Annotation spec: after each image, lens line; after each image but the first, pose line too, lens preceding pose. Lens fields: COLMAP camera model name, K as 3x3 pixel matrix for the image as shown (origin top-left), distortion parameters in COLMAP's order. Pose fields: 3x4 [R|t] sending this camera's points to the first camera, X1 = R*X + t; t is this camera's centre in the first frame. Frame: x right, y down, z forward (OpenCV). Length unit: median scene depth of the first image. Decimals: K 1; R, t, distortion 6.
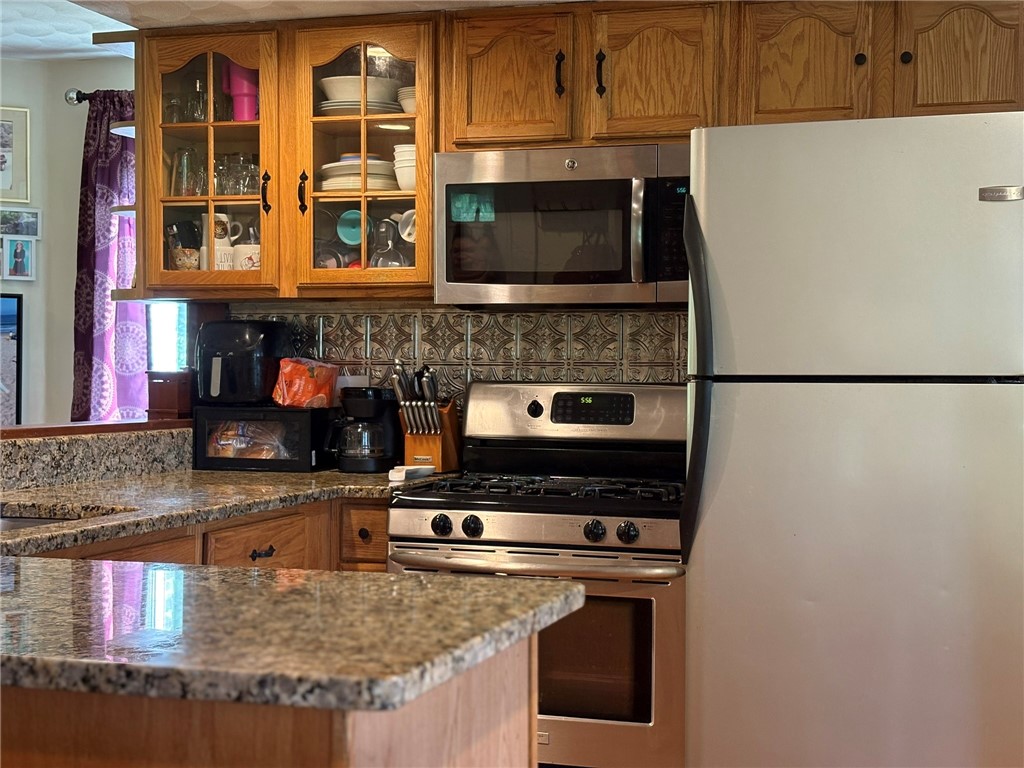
lens RADIAL K [[1515.2, 0, 512.0], [0, 1515.2, 384.0], [0, 0, 1]] dist [0.210621, -0.821503]
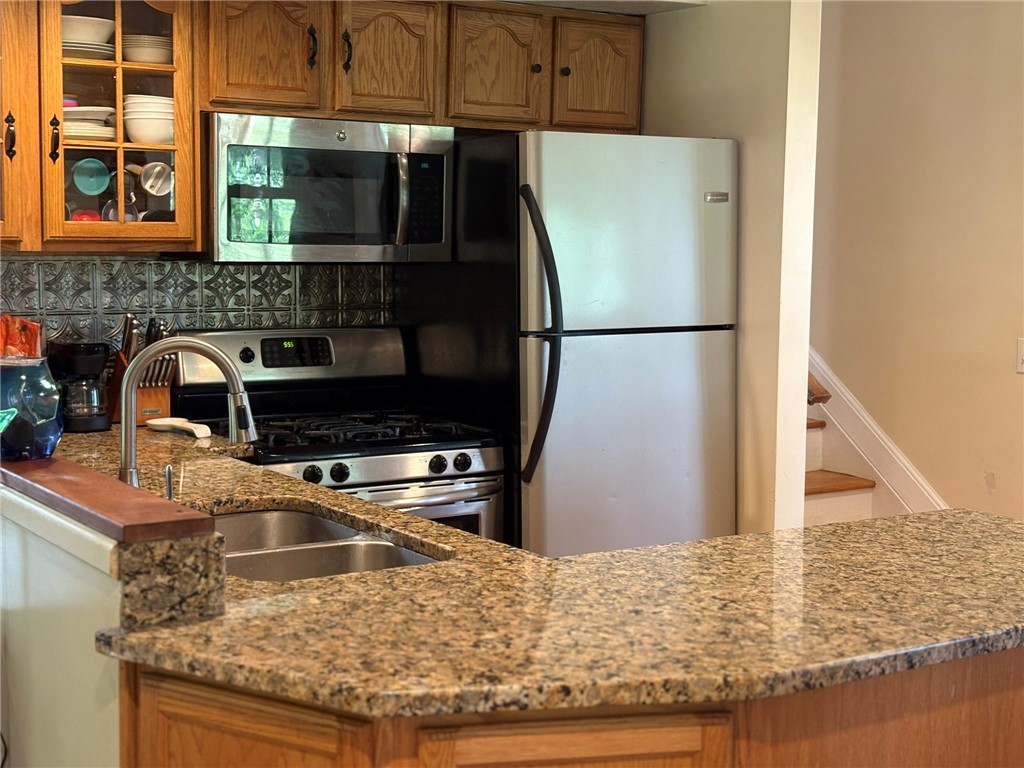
lens RADIAL K [[1515.2, 0, 512.0], [0, 1515.2, 384.0], [0, 0, 1]] dist [0.210621, -0.821503]
pose [[0.639545, -0.077266, 0.764861, -0.728756], [-0.001563, 0.994803, 0.101802, -0.077150], [-0.768752, -0.066303, 0.636100, 0.189541]]
